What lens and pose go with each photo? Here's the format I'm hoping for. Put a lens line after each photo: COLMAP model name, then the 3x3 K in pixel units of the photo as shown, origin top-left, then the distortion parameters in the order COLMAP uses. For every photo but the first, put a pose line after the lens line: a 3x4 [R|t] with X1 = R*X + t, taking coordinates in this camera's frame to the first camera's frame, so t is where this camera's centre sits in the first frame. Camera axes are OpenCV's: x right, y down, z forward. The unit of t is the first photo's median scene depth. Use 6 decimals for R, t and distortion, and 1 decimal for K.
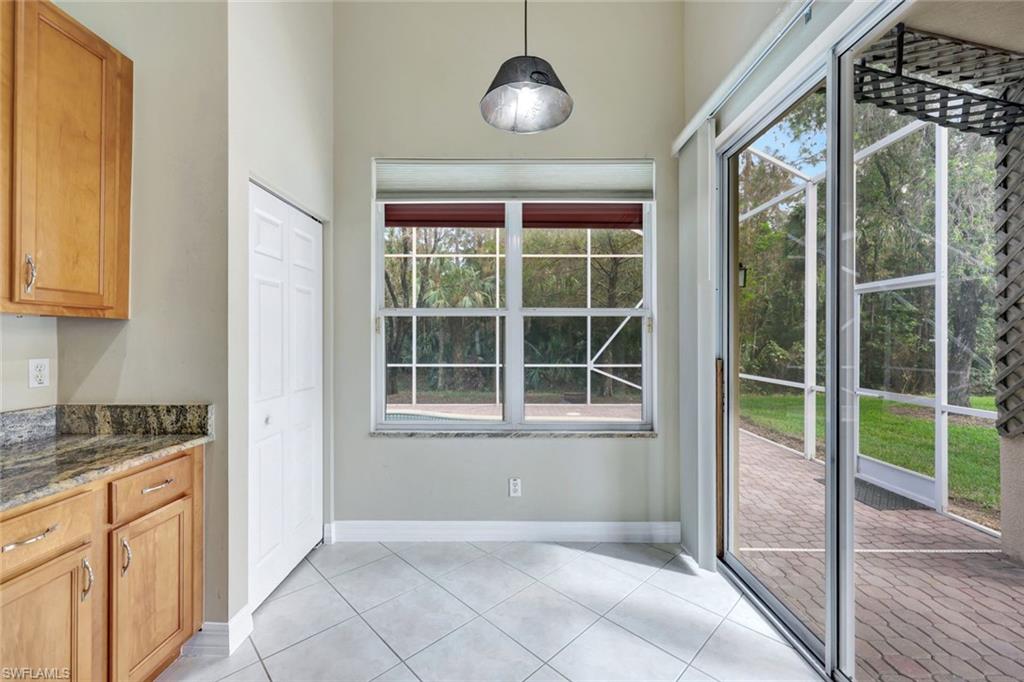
lens RADIAL K [[412.5, 0, 512.0], [0, 412.5, 341.0], [0, 0, 1]] dist [0.000812, 0.000031]
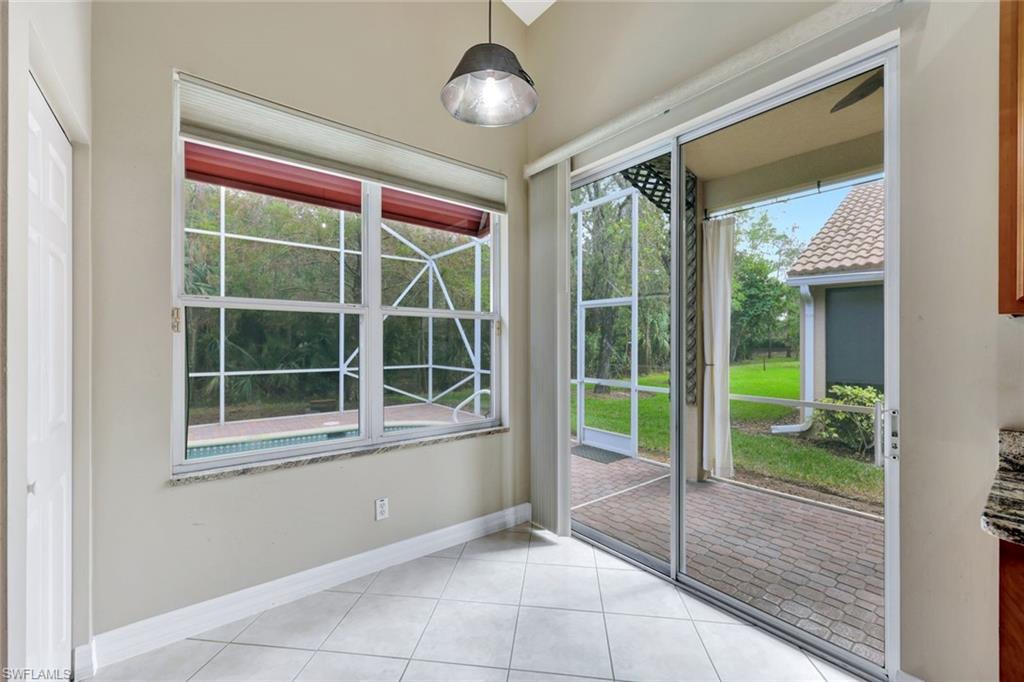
lens RADIAL K [[415.4, 0, 510.6], [0, 415.4, 343.3], [0, 0, 1]] dist [-0.000212, -0.000066]
pose [[0.785709, 0.000141, 0.618597, -0.310363], [-0.000993, 0.999999, 0.001033, -0.000179], [-0.618596, -0.001426, 0.785708, 0.126902]]
